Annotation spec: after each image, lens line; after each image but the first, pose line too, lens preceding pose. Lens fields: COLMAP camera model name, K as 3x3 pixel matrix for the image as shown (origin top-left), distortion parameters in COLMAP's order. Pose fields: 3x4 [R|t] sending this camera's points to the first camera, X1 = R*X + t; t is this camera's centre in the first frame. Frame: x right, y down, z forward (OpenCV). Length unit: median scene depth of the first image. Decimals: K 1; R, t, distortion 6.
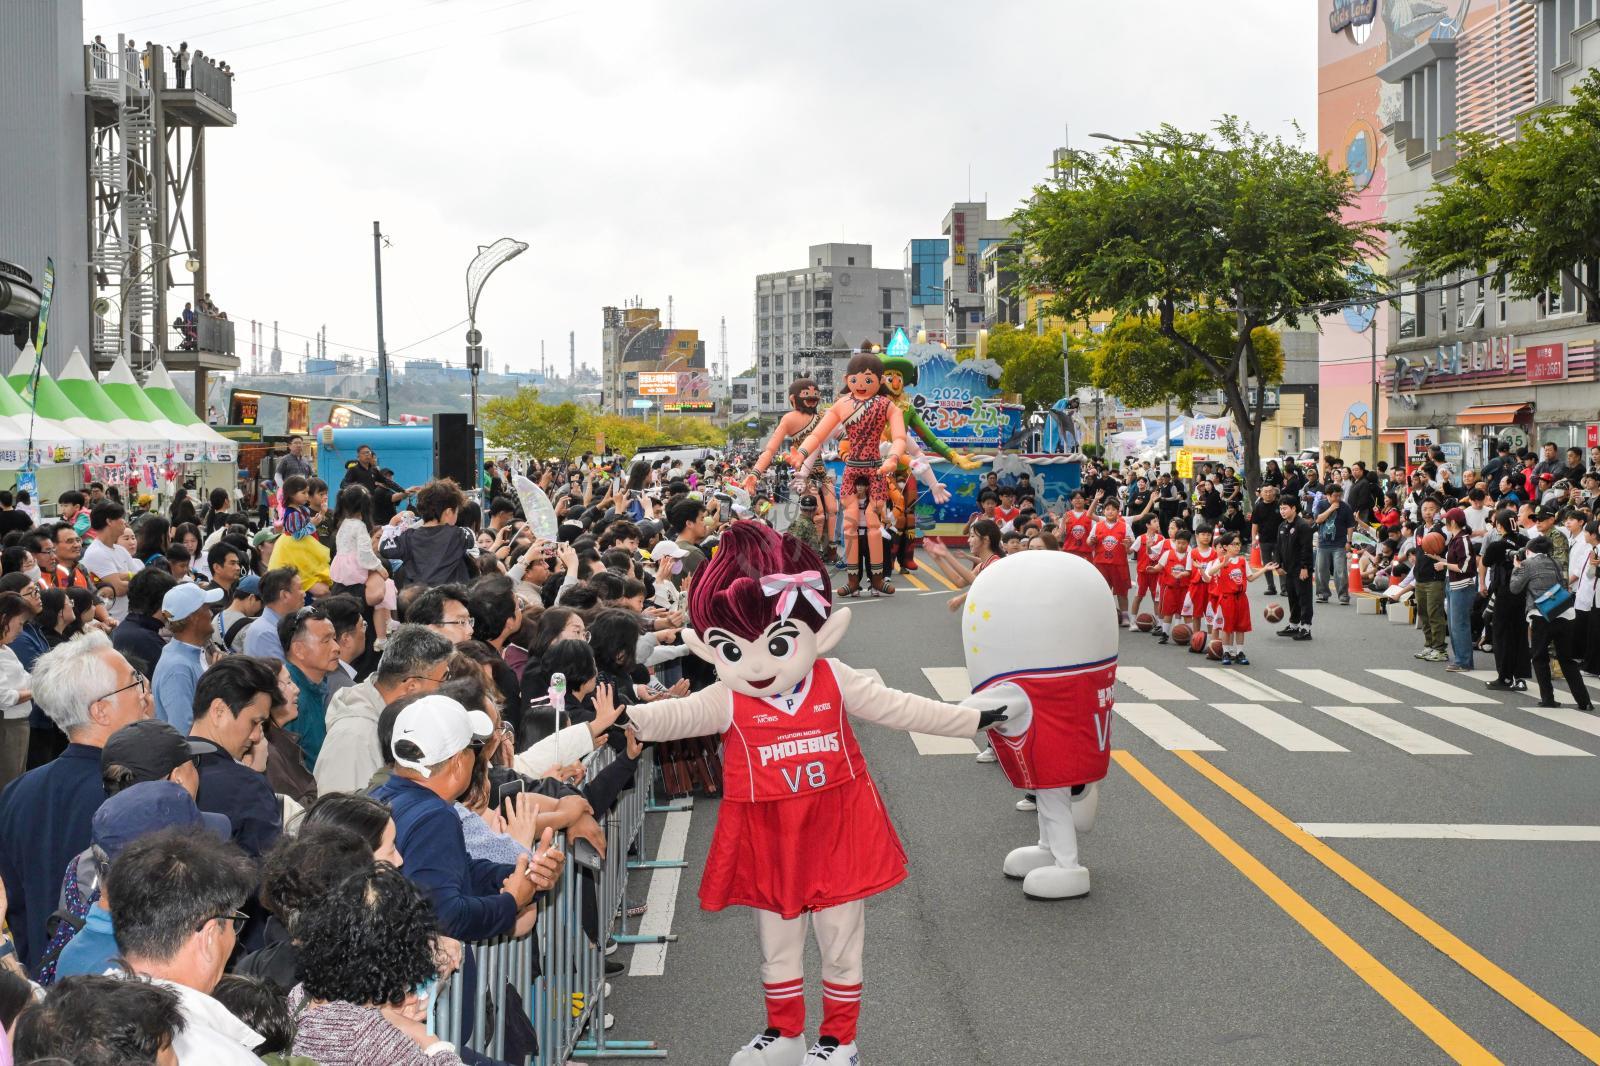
lens RADIAL K [[2085.4, 0, 778.9], [0, 2085.4, 511.9], [0, 0, 1]] dist [-0.010684, -0.004332]
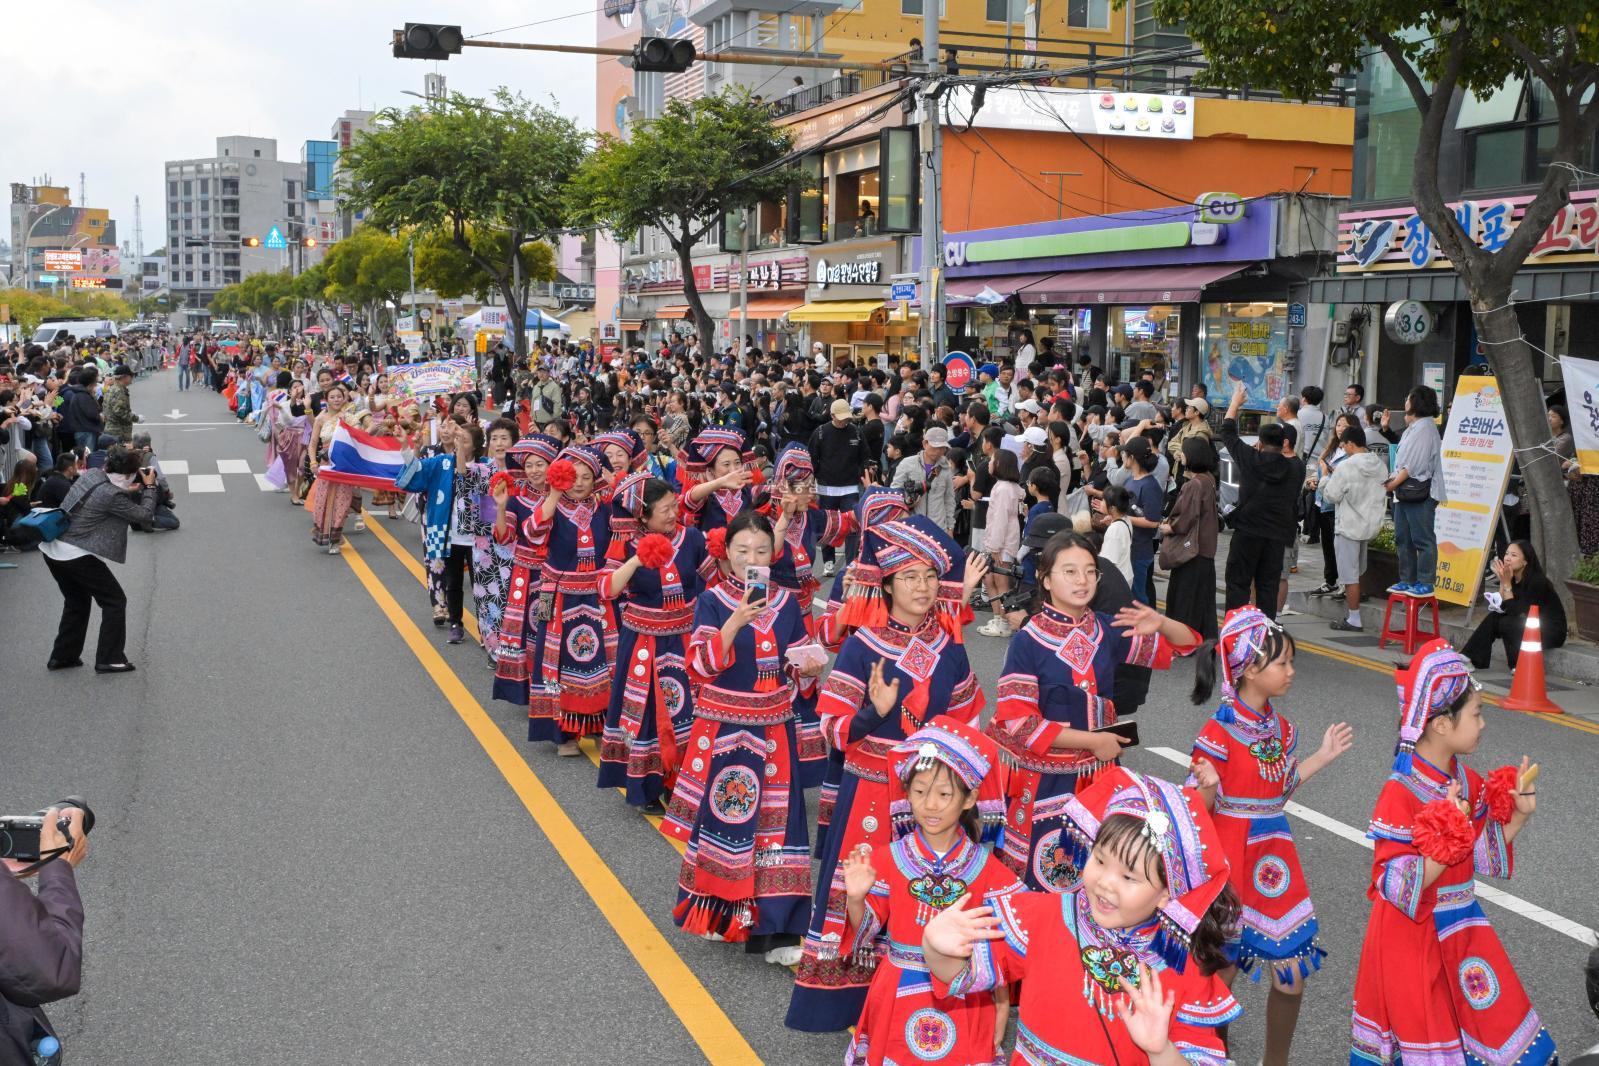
lens RADIAL K [[1867.5, 0, 850.8], [0, 1867.5, 530.5], [0, 0, 1]] dist [0.008700, -0.011797]
pose [[0.944418, -0.008401, 0.328640, 0.012739], [-0.016308, 0.997246, 0.072355, 0.003858], [-0.328342, -0.073693, 0.941680, -0.119304]]
